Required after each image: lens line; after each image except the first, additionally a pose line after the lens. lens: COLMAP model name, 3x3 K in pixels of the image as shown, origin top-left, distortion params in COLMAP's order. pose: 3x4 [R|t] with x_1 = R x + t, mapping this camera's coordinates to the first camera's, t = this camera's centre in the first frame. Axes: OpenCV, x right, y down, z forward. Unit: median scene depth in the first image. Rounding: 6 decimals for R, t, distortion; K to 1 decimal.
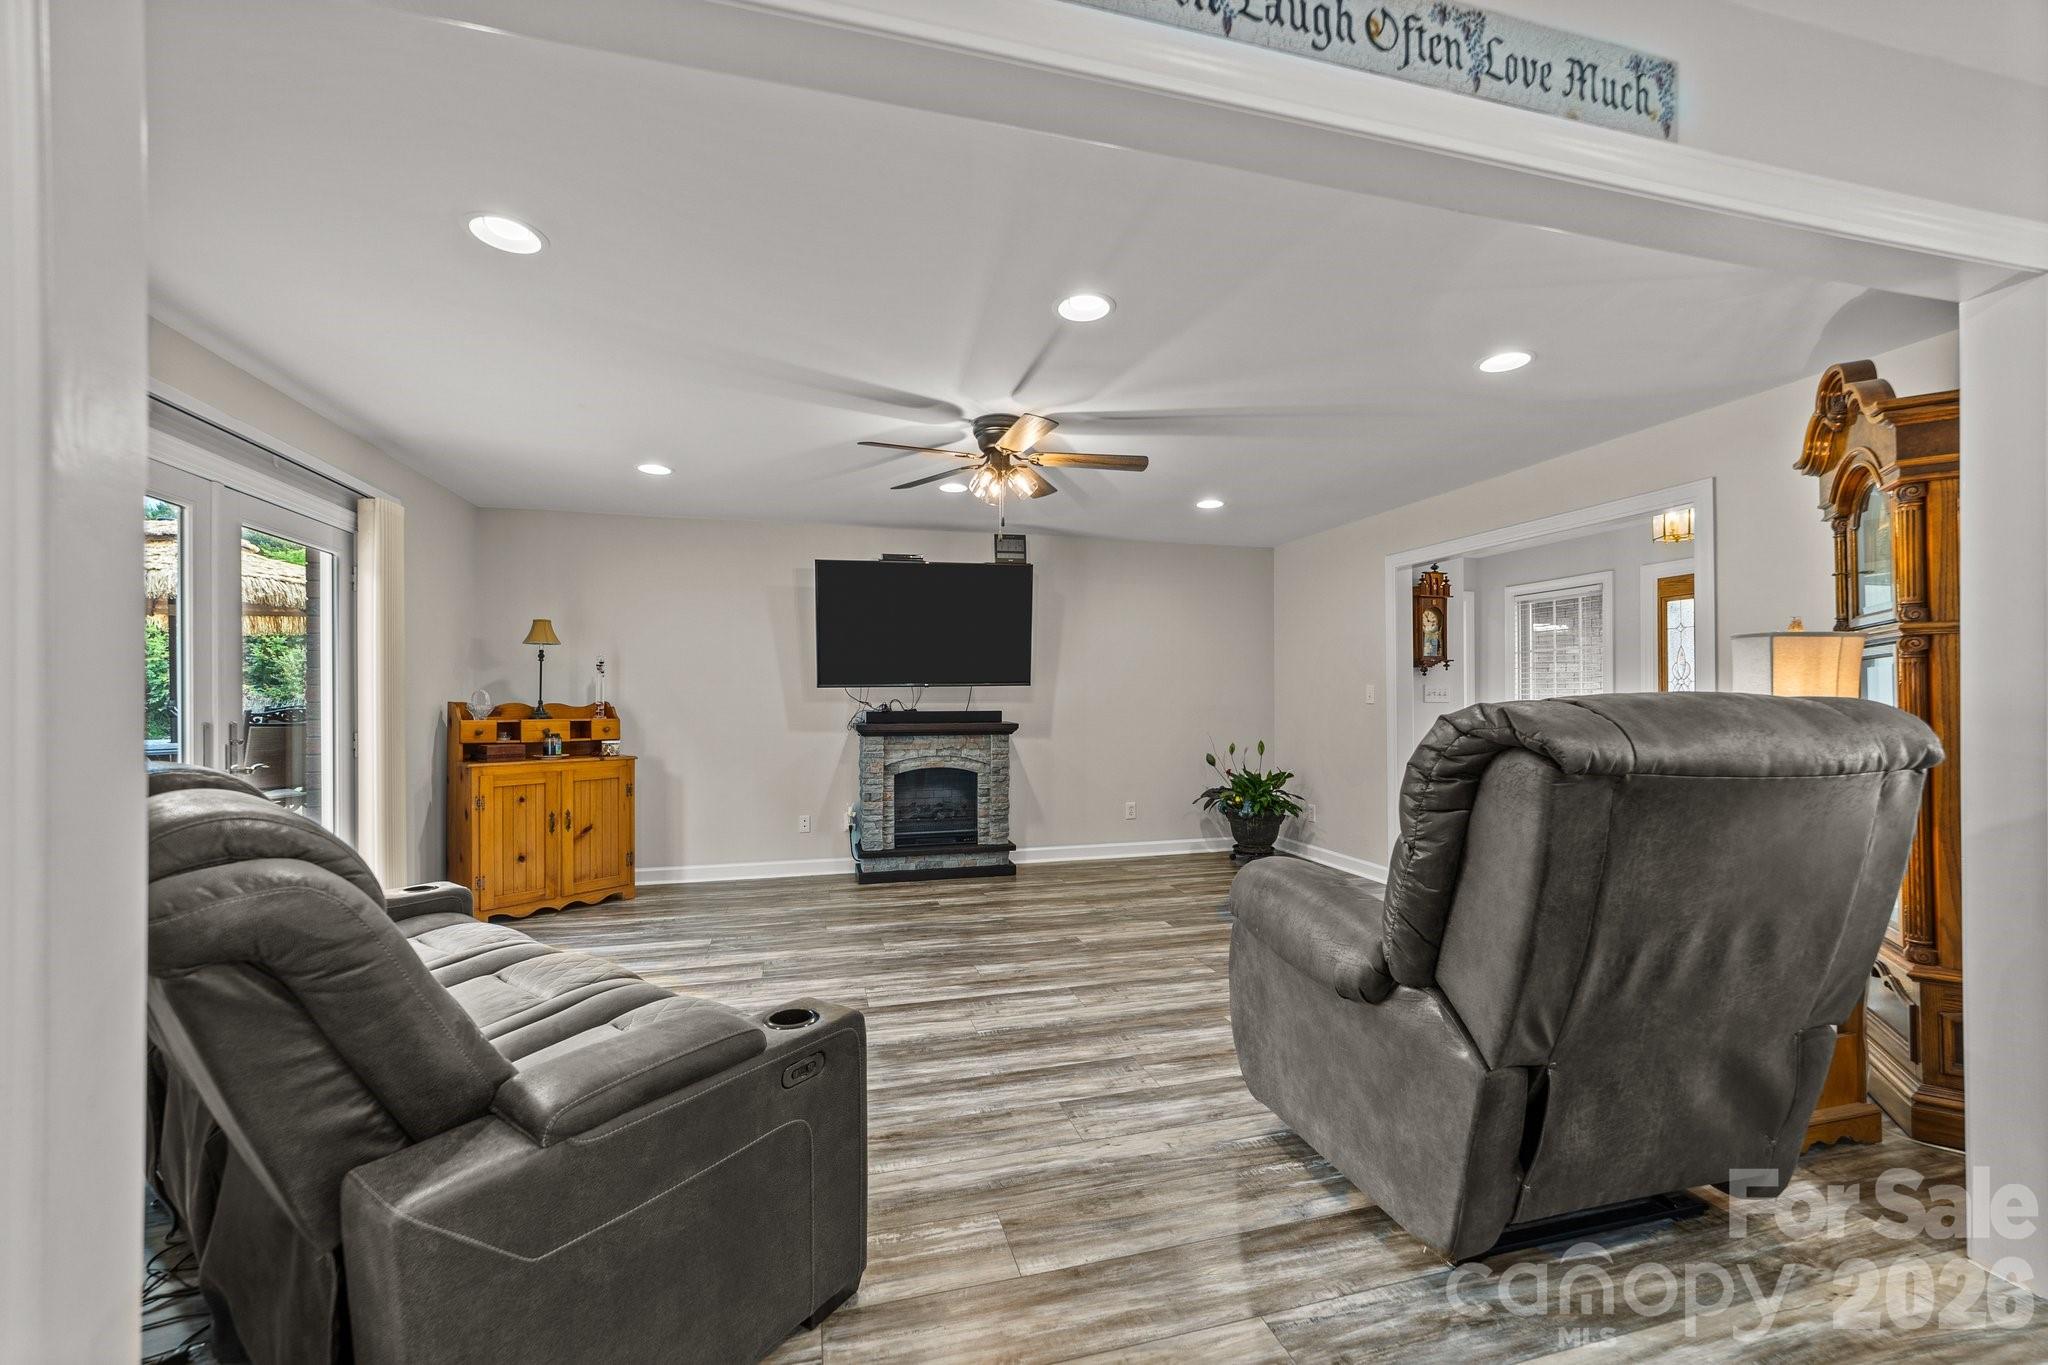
lens RADIAL K [[795.1, 0, 1021.0], [0, 795.1, 691.3], [0, 0, 1]] dist [-0.016406, 0.007497]
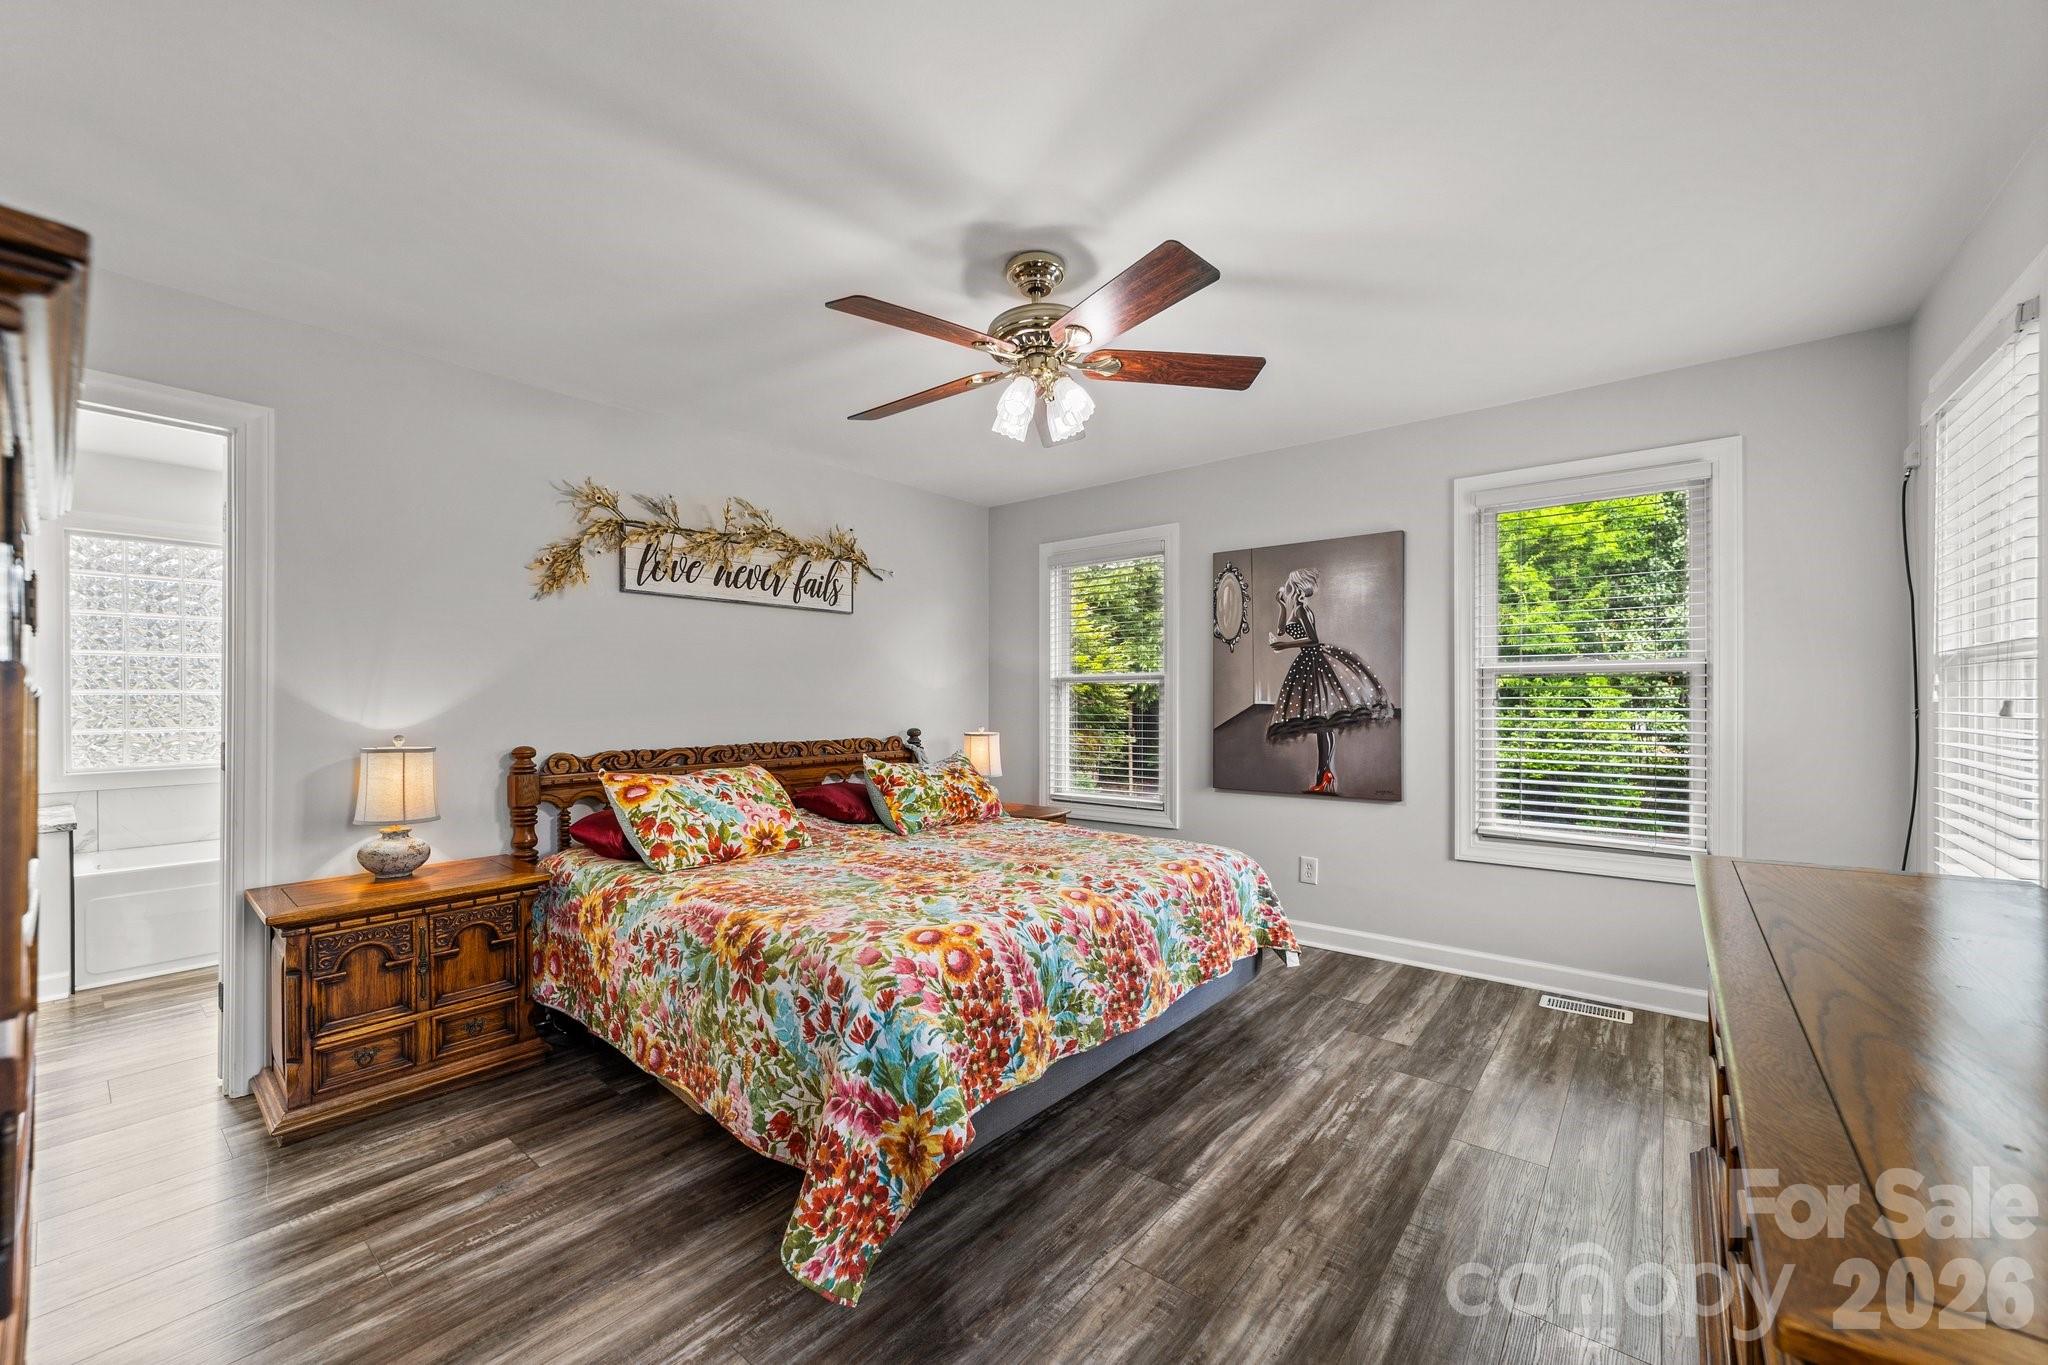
lens RADIAL K [[795.1, 0, 1015.6], [0, 795.1, 690.3], [0, 0, 1]] dist [-0.016406, 0.007497]
pose [[-0.816687, -0.000181, -0.577081, 0.284958], [0.009177, 0.999869, -0.013300, 0.015080], [0.577008, -0.016158, -0.816579, 1.847165]]
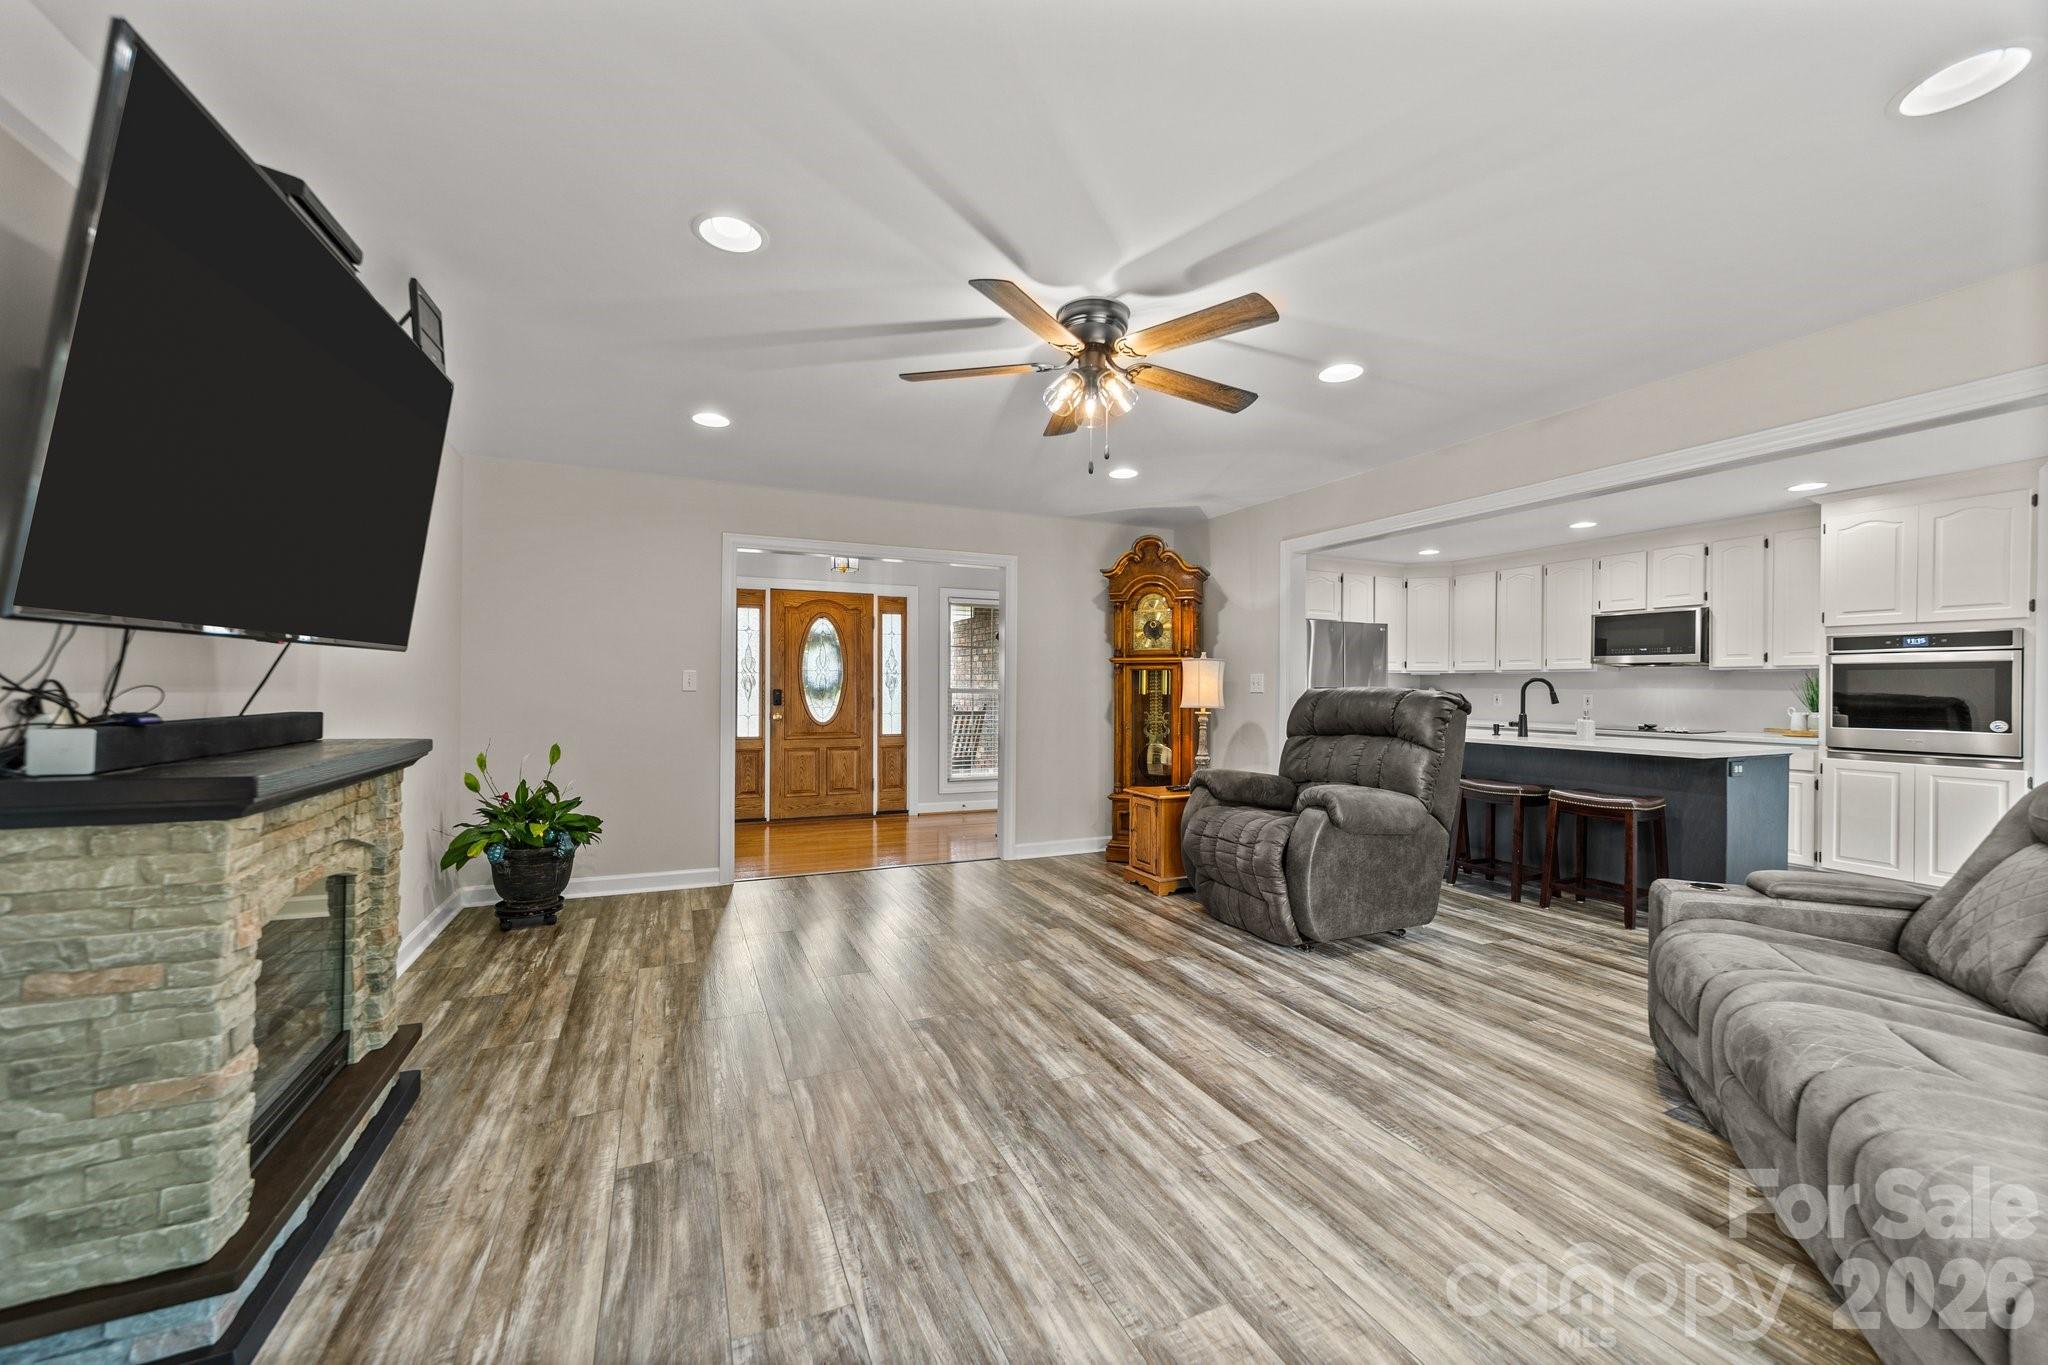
lens RADIAL K [[795.1, 0, 1020.7], [0, 795.1, 682.0], [0, 0, 1]] dist [-0.016406, 0.007497]
pose [[-0.152621, 0.006837, 0.988261, -0.783593], [-0.016895, 0.999812, -0.009527, 0.014697], [-0.988140, -0.018151, -0.152476, 1.234254]]
